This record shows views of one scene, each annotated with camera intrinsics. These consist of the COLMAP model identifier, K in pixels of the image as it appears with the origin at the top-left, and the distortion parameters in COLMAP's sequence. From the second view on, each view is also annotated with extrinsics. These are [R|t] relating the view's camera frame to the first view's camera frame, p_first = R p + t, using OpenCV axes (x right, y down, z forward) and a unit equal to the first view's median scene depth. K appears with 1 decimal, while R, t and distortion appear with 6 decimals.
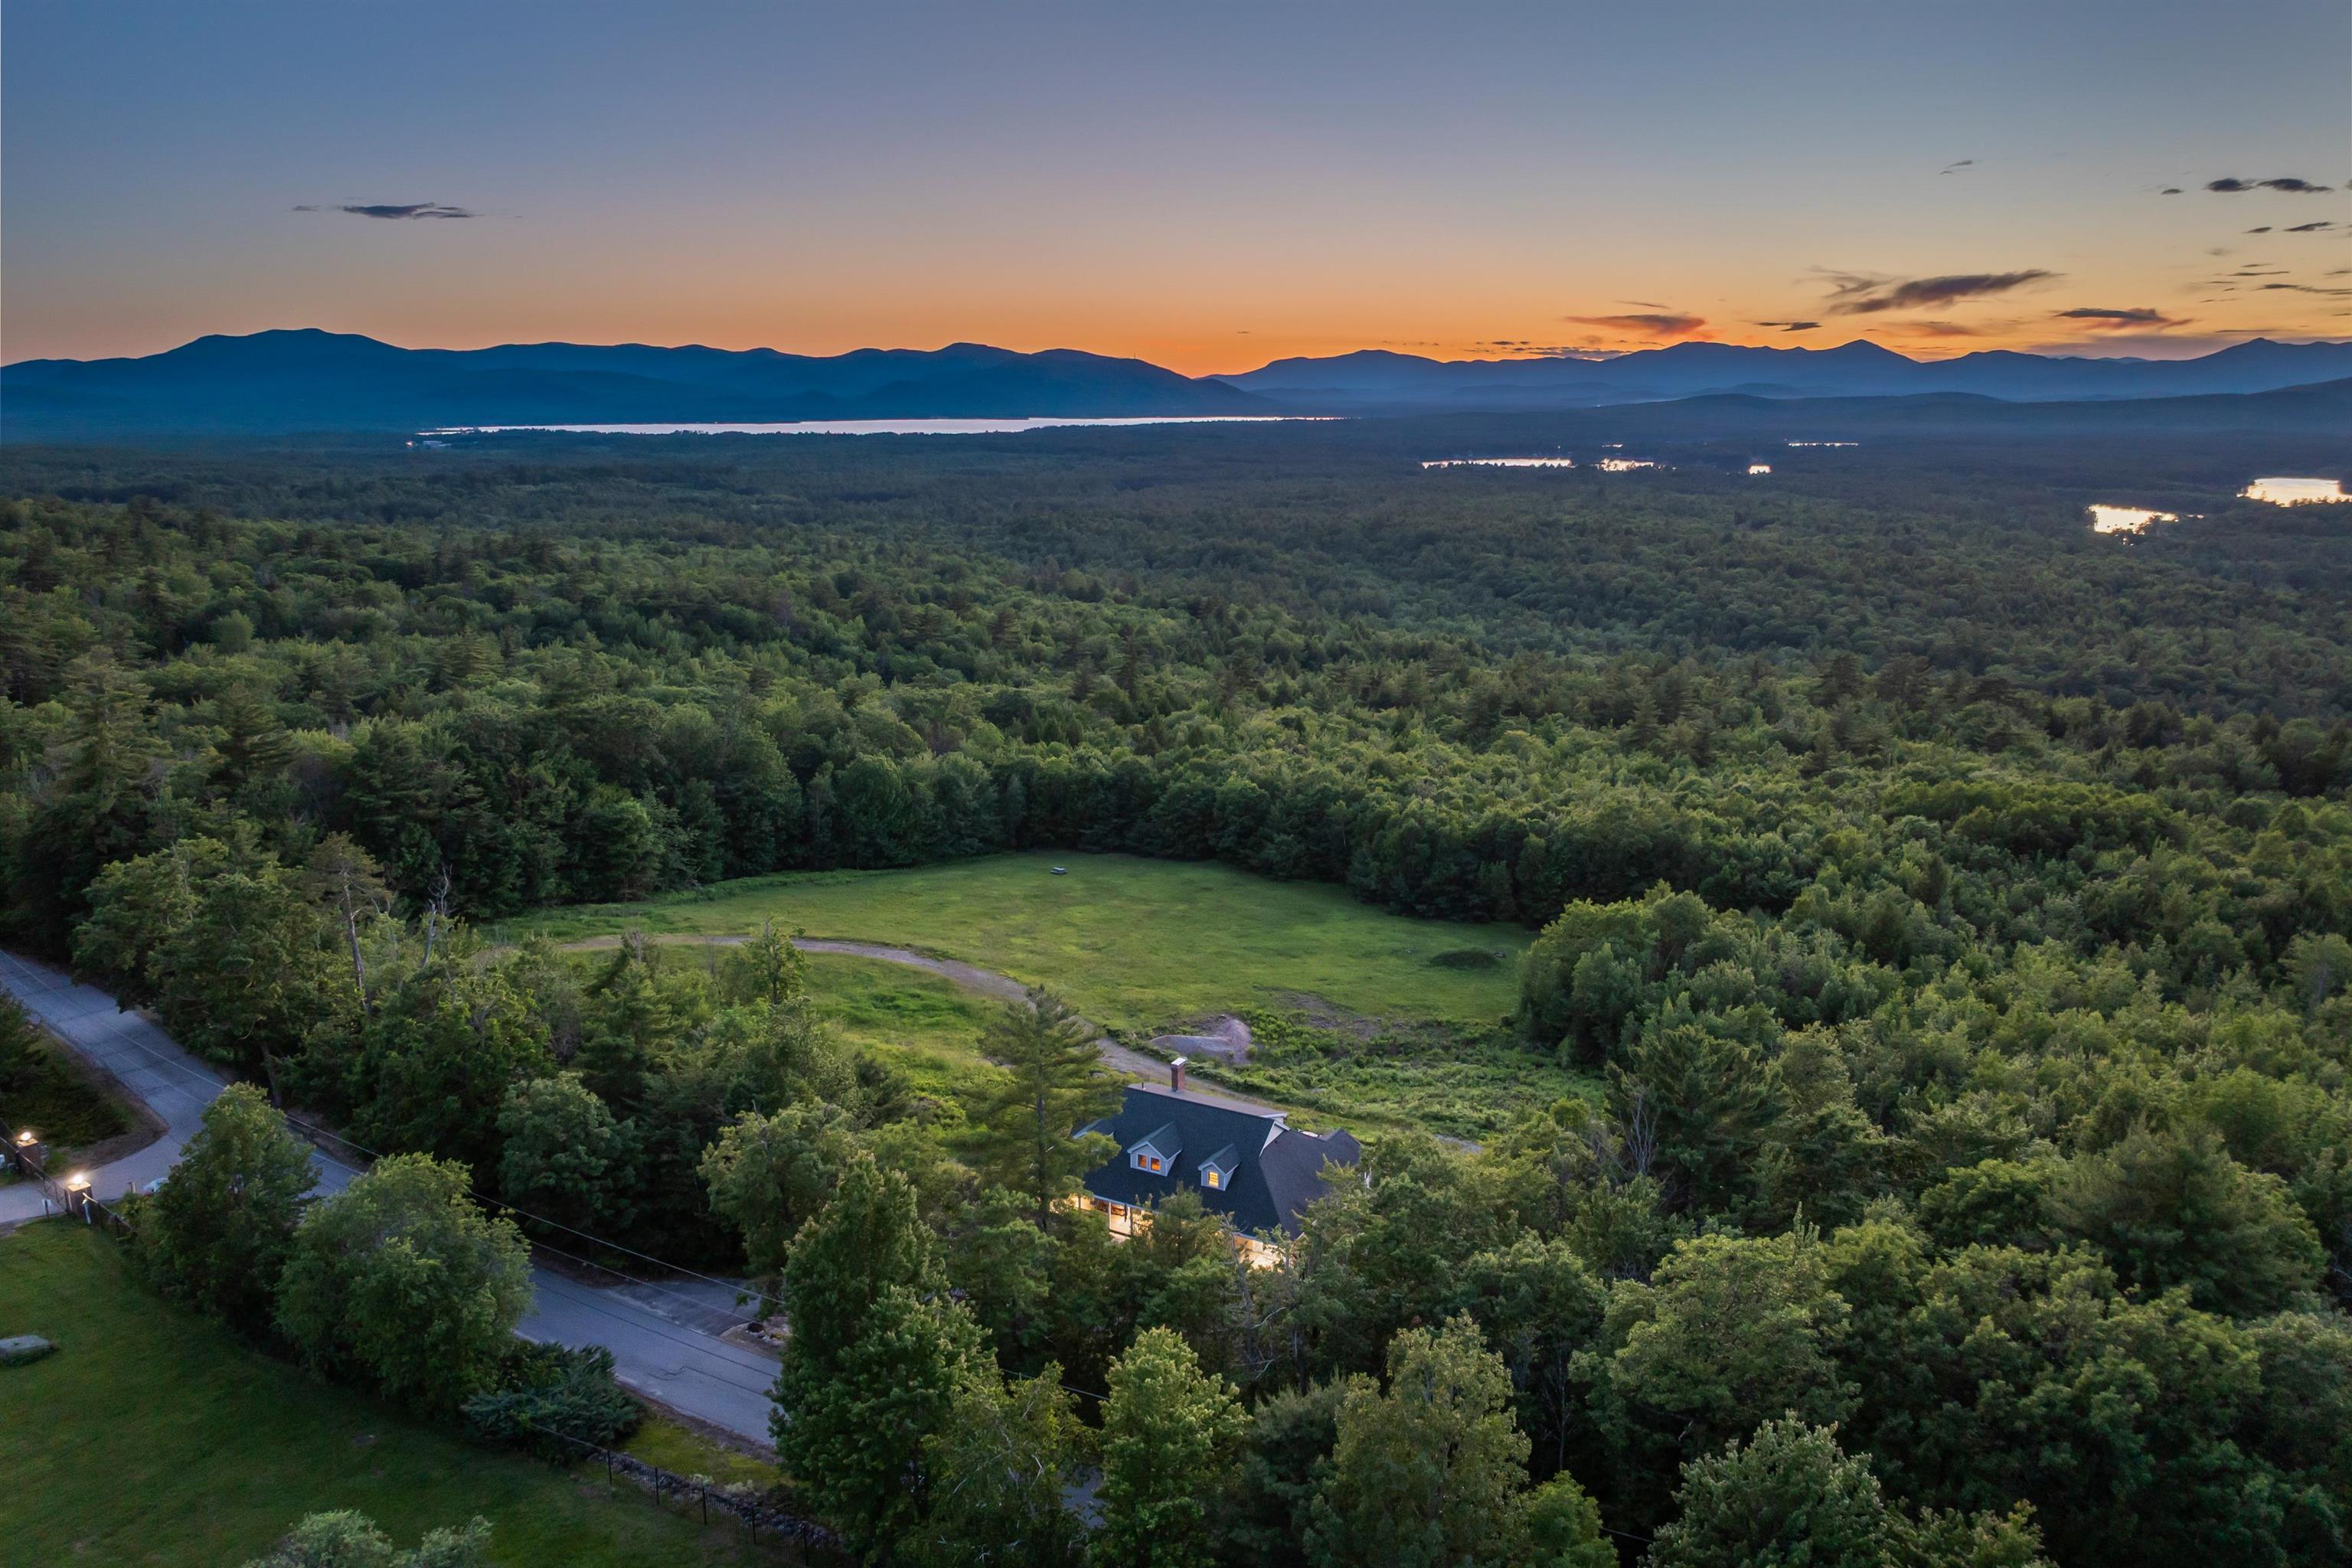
lens RADIAL K [[1700.9, 0, 1176.0], [0, 1700.9, 784.0], [0, 0, 1]] dist [-0.031897, -0.021262]
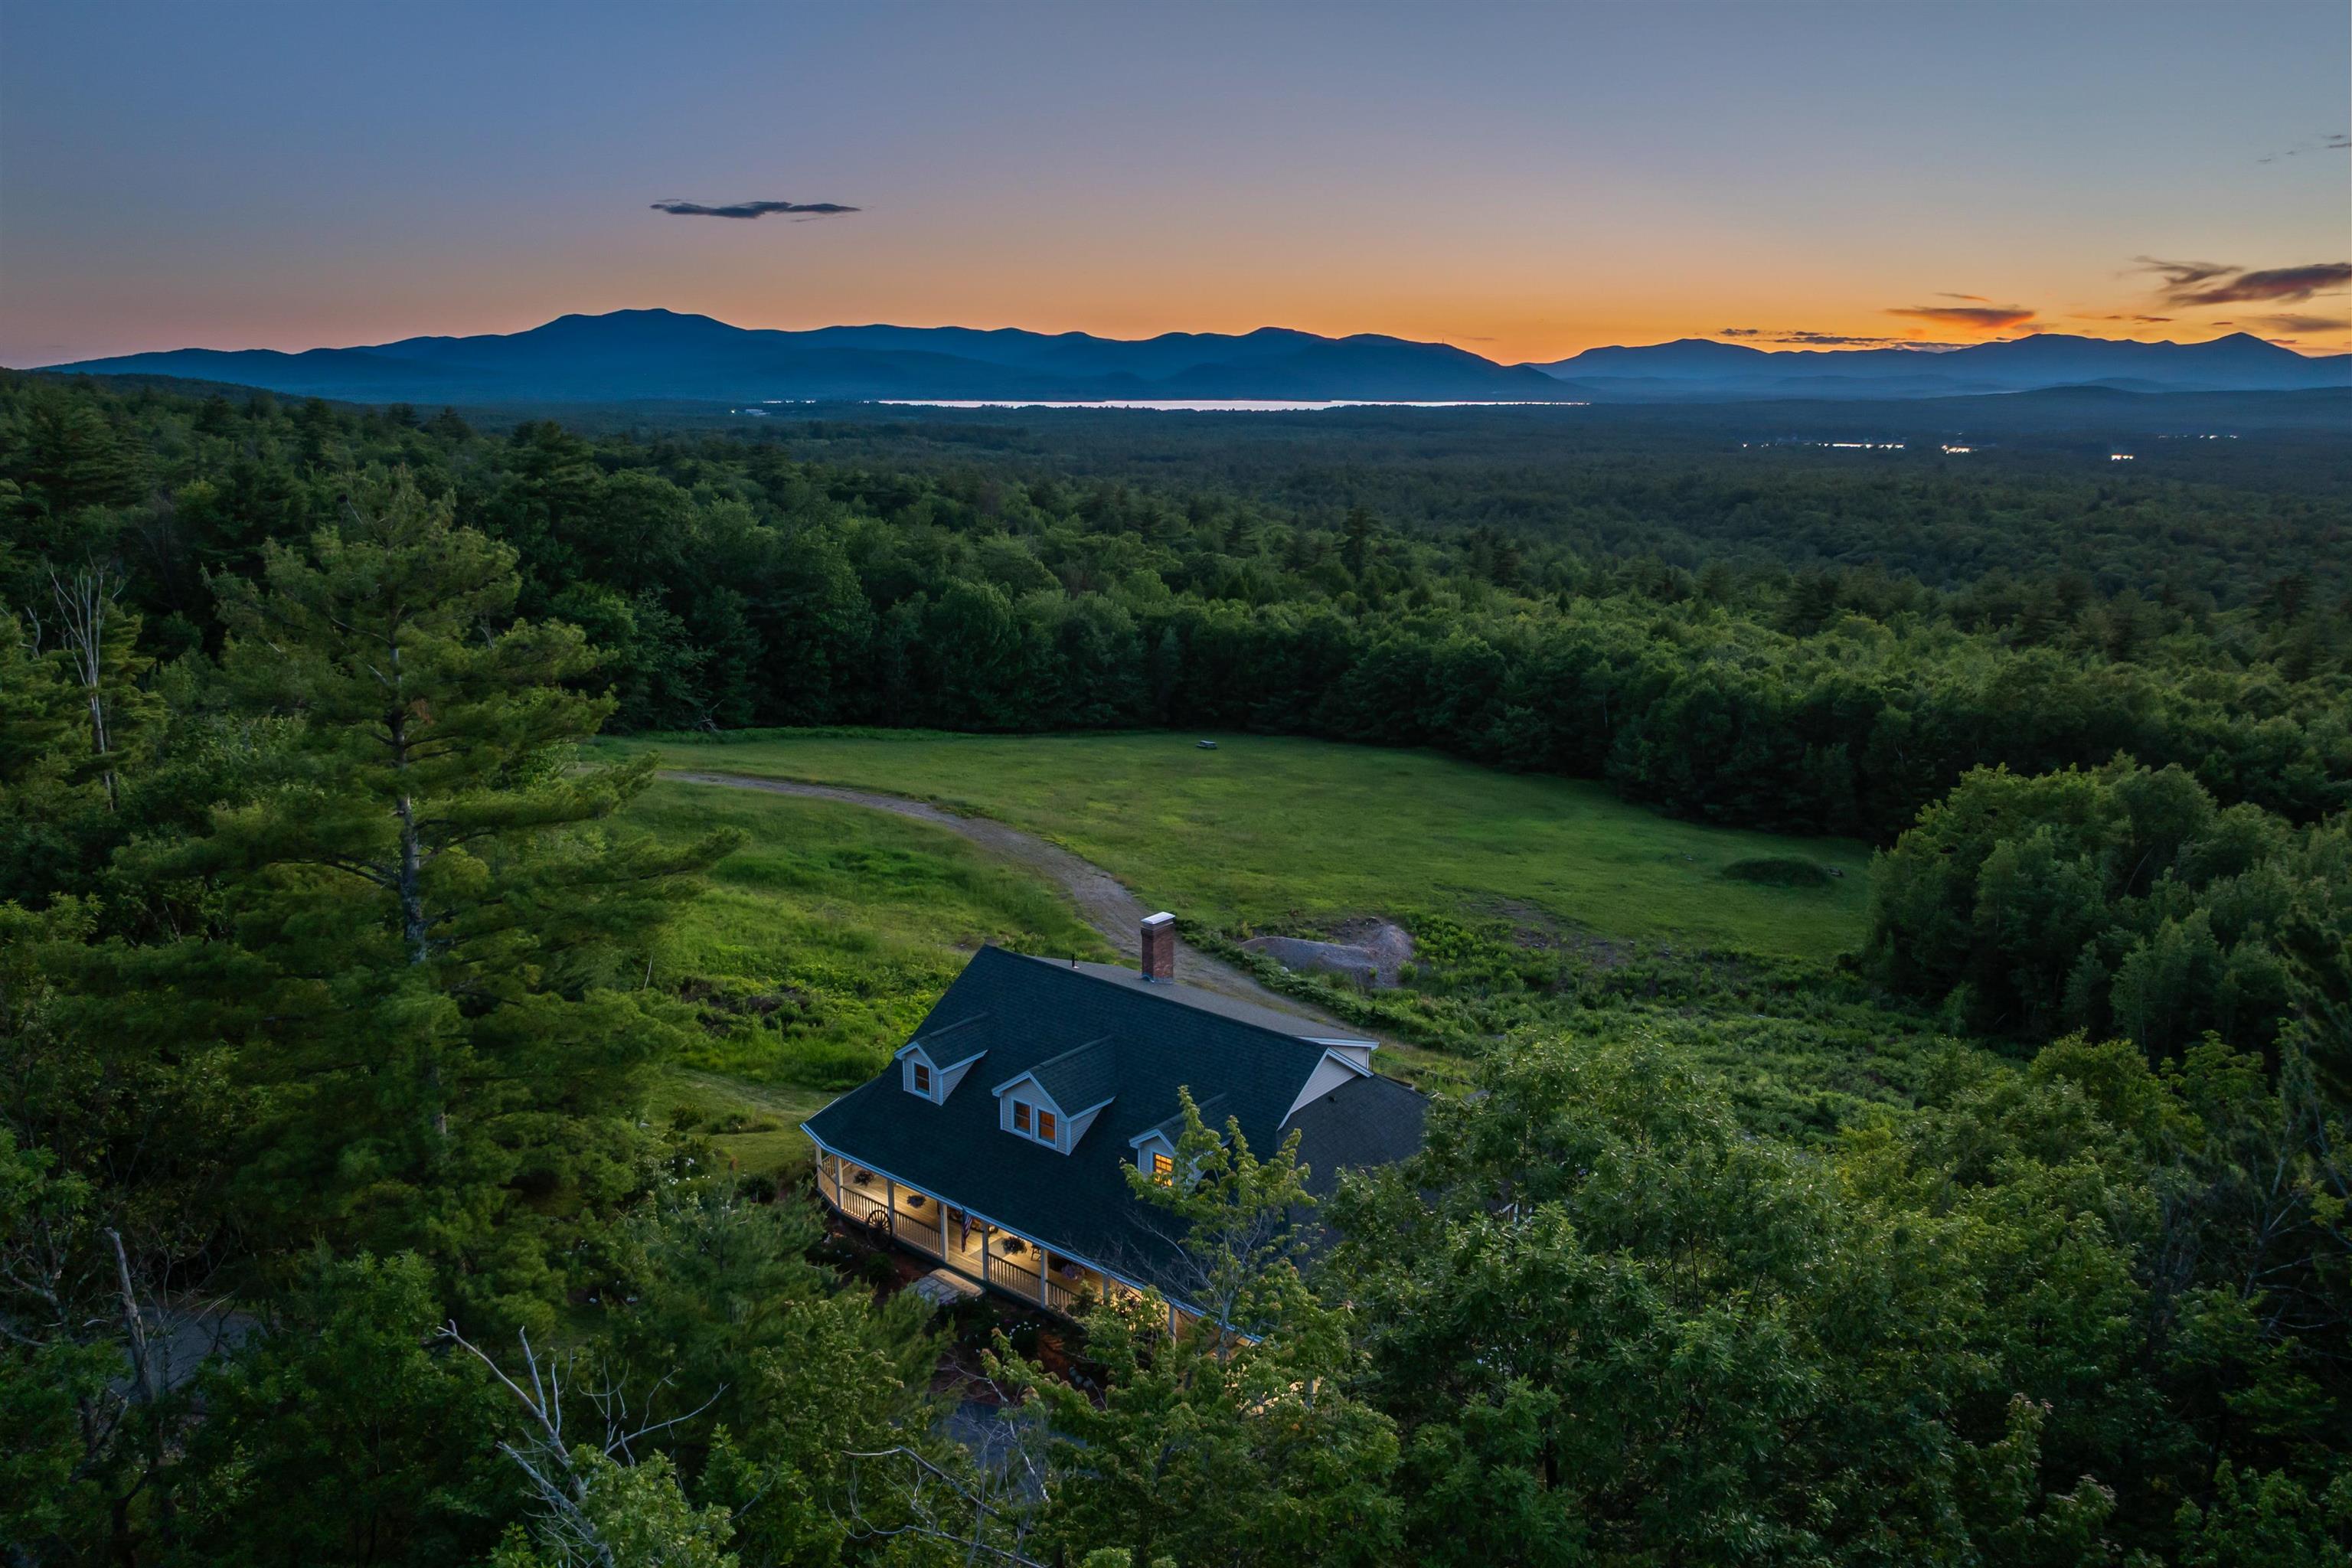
lens RADIAL K [[1700.9, 0, 1176.0], [0, 1700.9, 784.0], [0, 0, 1]] dist [-0.031897, -0.021262]
pose [[0.984540, 0.051965, -0.167273, 0.047947], [-0.050881, 0.998647, 0.010760, 0.069699], [0.167606, -0.002083, 0.985852, 0.309393]]
